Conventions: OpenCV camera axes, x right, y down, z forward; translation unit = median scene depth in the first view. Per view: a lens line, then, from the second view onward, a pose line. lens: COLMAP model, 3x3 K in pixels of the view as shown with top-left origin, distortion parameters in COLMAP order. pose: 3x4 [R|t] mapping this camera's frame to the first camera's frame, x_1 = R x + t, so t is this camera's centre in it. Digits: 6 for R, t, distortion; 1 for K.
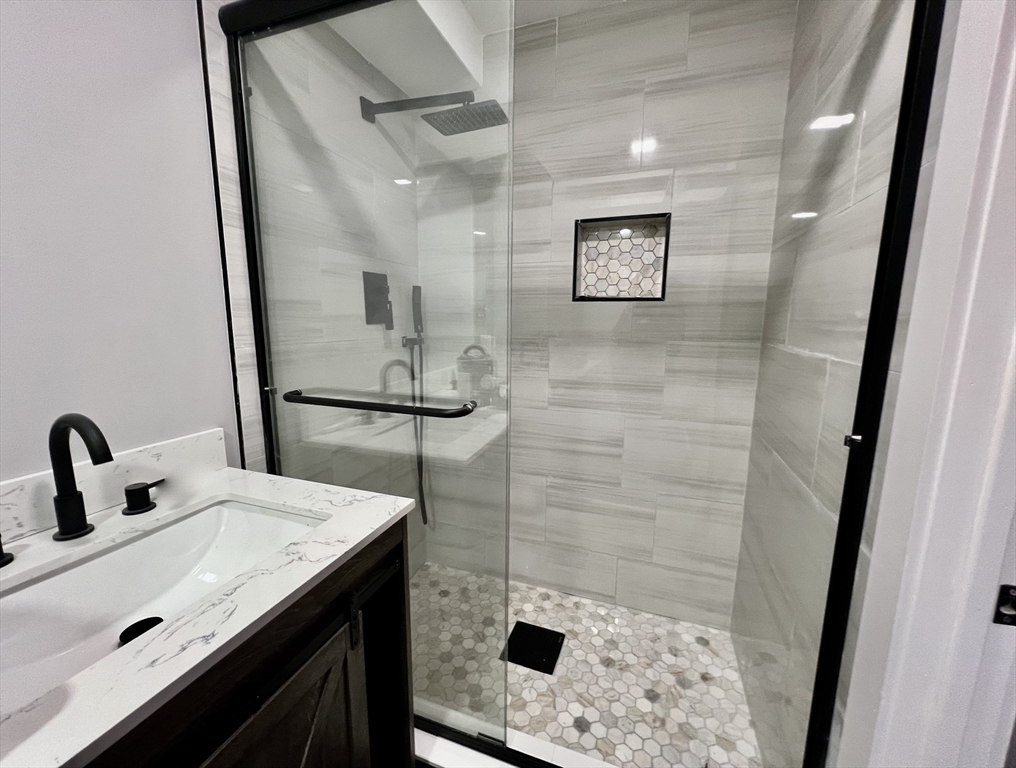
lens RADIAL K [[407.9, 0, 507.8], [0, 407.9, 383.9], [0, 0, 1]] dist [-0.000481, -0.000078]
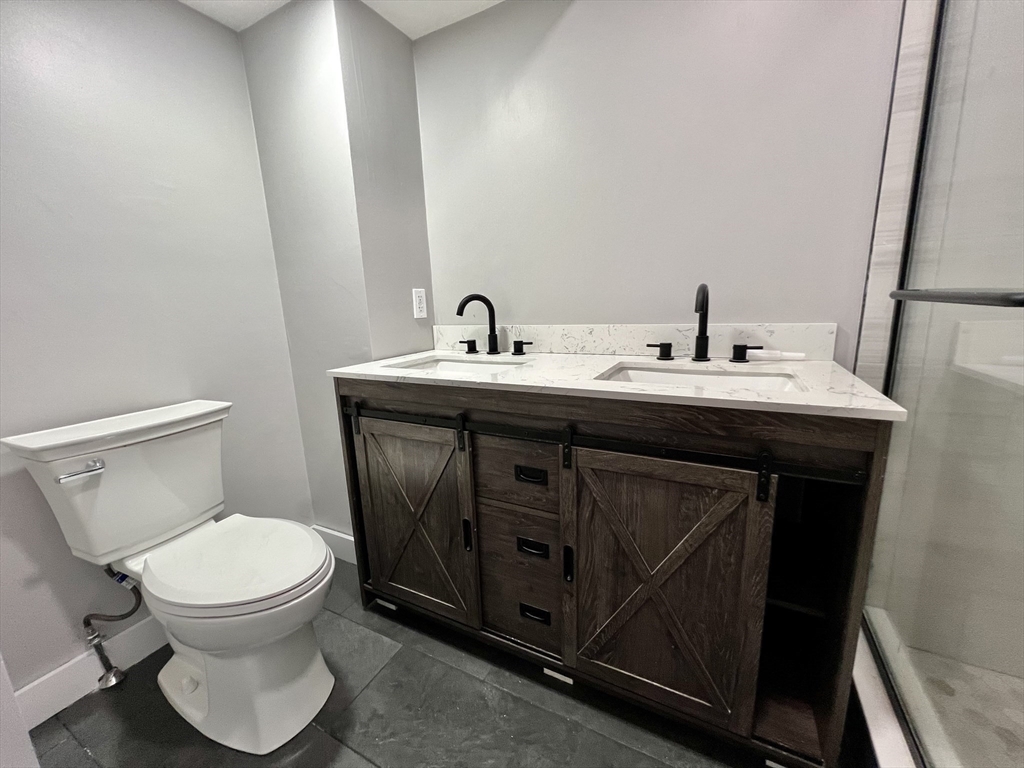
lens RADIAL K [[409.9, 0, 512.2], [0, 409.9, 384.6], [0, 0, 1]] dist [-0.001560, -0.000133]
pose [[-0.144431, 0.197762, -0.969551, 0.579244], [-0.117895, 0.969406, 0.215295, 0.155643], [0.982467, 0.145400, -0.116697, 0.354877]]
